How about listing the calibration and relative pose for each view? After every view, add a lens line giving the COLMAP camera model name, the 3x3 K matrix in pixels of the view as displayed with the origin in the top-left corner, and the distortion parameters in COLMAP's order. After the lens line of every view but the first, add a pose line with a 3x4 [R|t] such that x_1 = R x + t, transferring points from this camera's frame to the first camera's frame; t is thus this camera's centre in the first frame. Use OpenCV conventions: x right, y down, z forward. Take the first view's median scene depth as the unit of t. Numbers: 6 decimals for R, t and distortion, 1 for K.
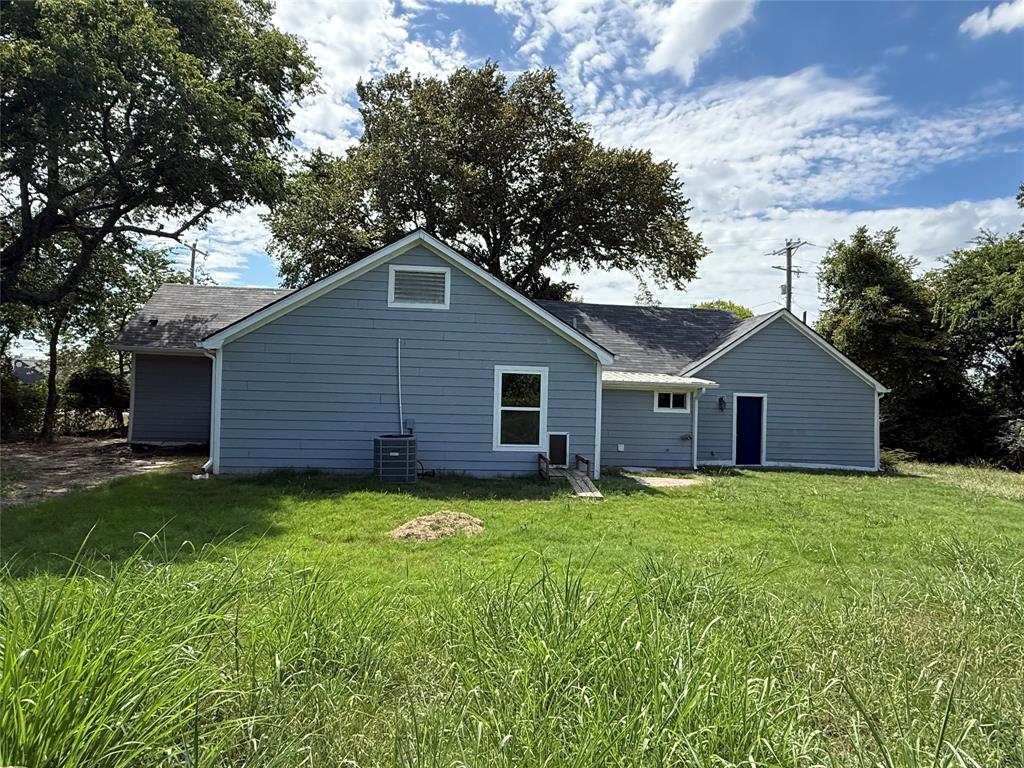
lens RADIAL K [[616.6, 0, 512.0], [0, 616.6, 384.0], [0, 0, 1]] dist [0.000742, 0.000391]
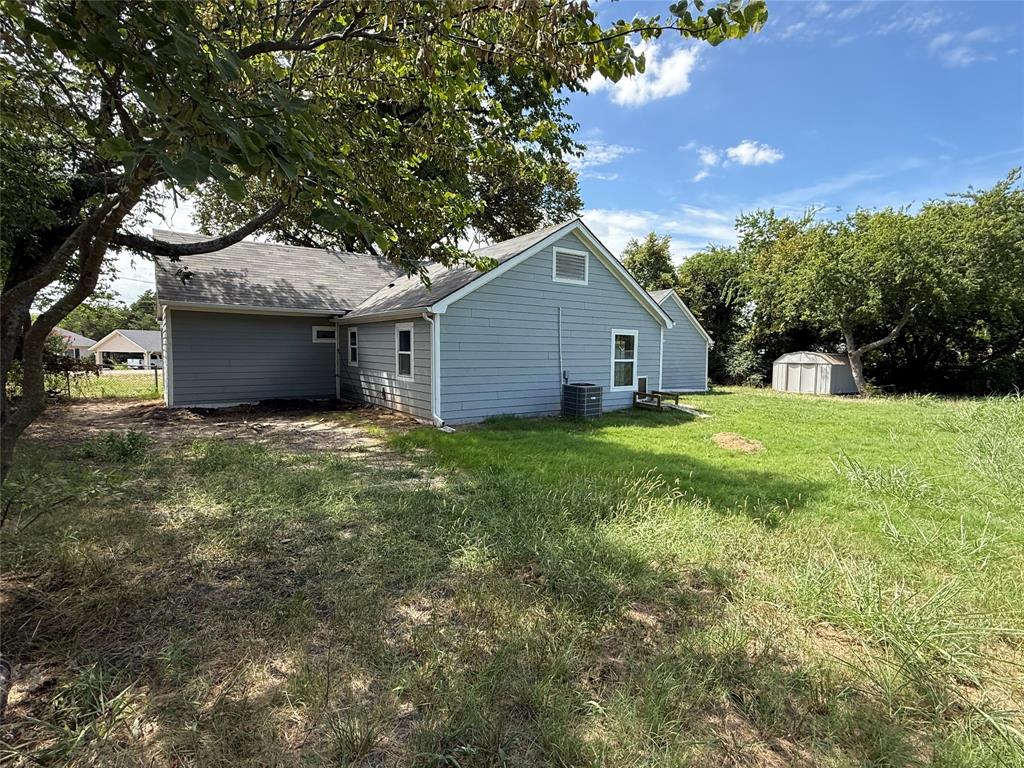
lens RADIAL K [[502.2, 0, 512.0], [0, 502.2, 384.0], [0, 0, 1]] dist [0.000273, 0.000007]
pose [[0.867399, -0.050994, 0.494993, -0.766961], [0.000711, 0.994861, 0.101244, -0.021125], [-0.497612, -0.087467, 0.862978, 0.148088]]
